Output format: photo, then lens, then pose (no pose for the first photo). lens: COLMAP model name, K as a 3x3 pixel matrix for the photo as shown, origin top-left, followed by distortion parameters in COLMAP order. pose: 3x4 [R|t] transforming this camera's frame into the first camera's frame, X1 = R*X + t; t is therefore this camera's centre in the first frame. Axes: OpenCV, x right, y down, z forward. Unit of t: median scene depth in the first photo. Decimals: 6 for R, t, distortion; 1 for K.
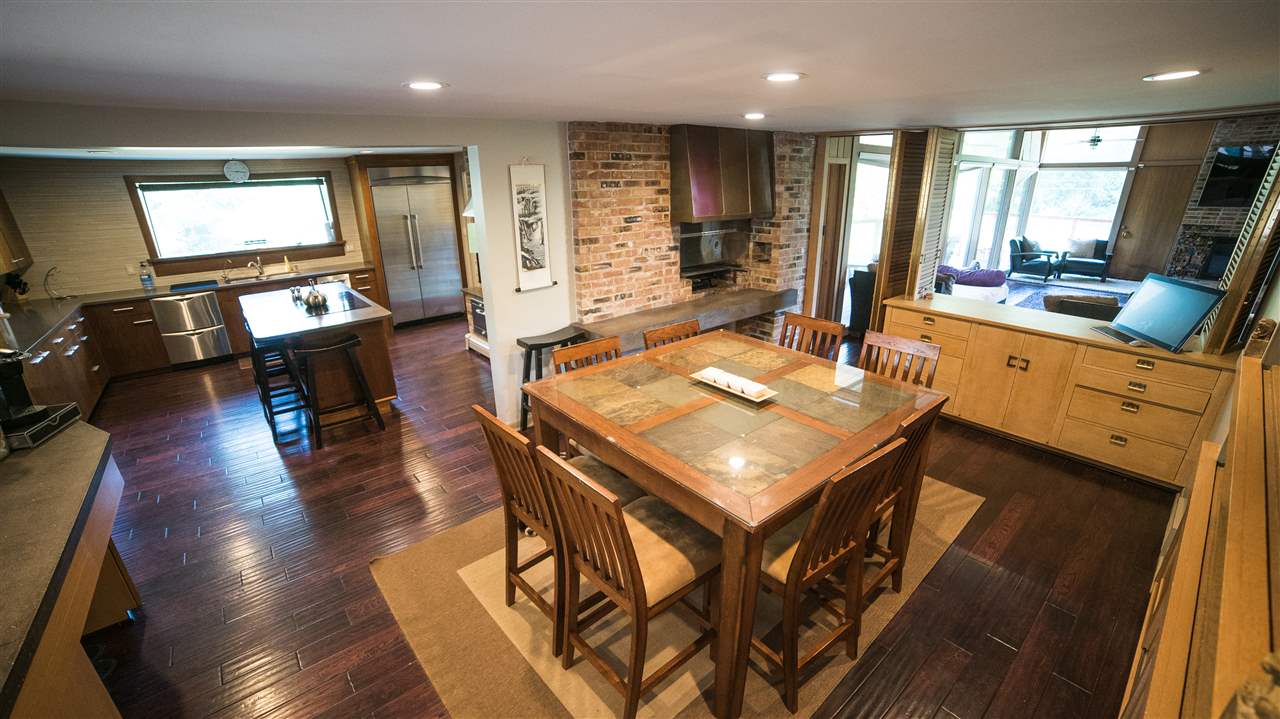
lens RADIAL K [[524.9, 0, 640.3], [0, 524.9, 375.8], [0, 0, 1]] dist [-0.114509, 0.040356]
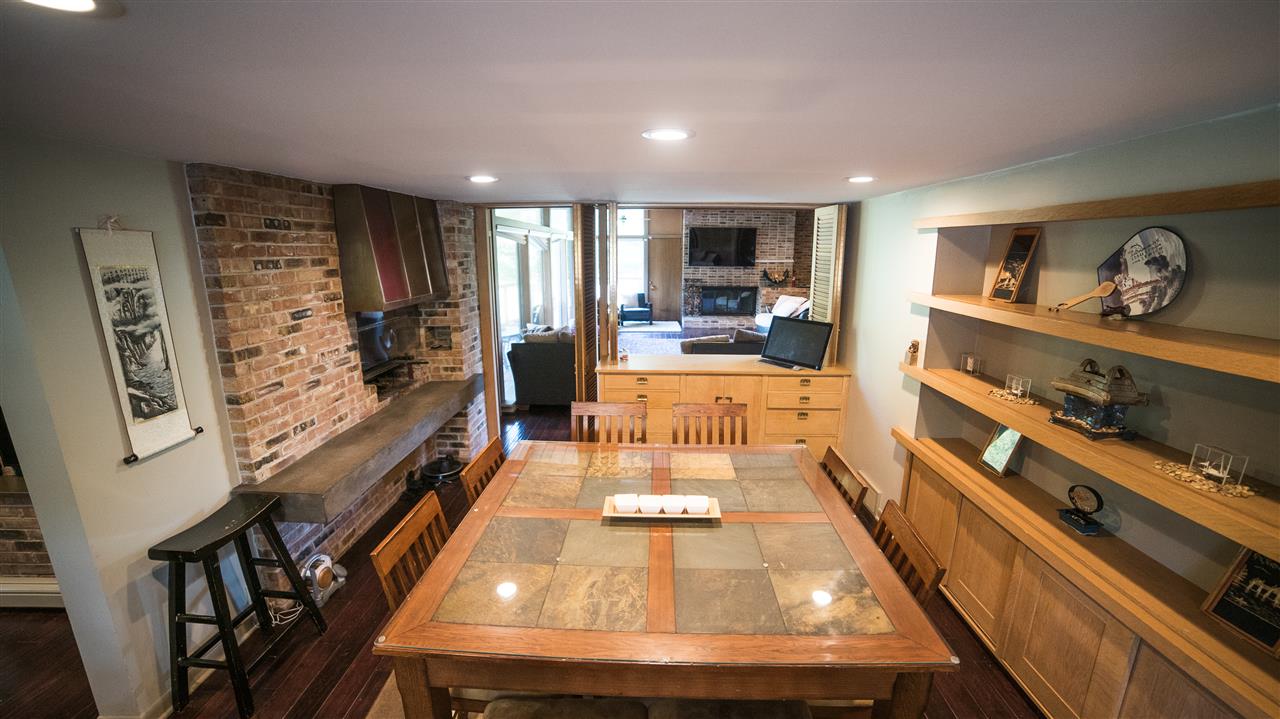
lens RADIAL K [[524.9, 0, 640.3], [0, 524.9, 375.8], [0, 0, 1]] dist [-0.114509, 0.040356]
pose [[0.665277, -0.161279, 0.728969, -0.213782], [0.258343, 0.965801, -0.022094, -0.092381], [-0.700475, 0.203023, 0.684190, 0.251164]]
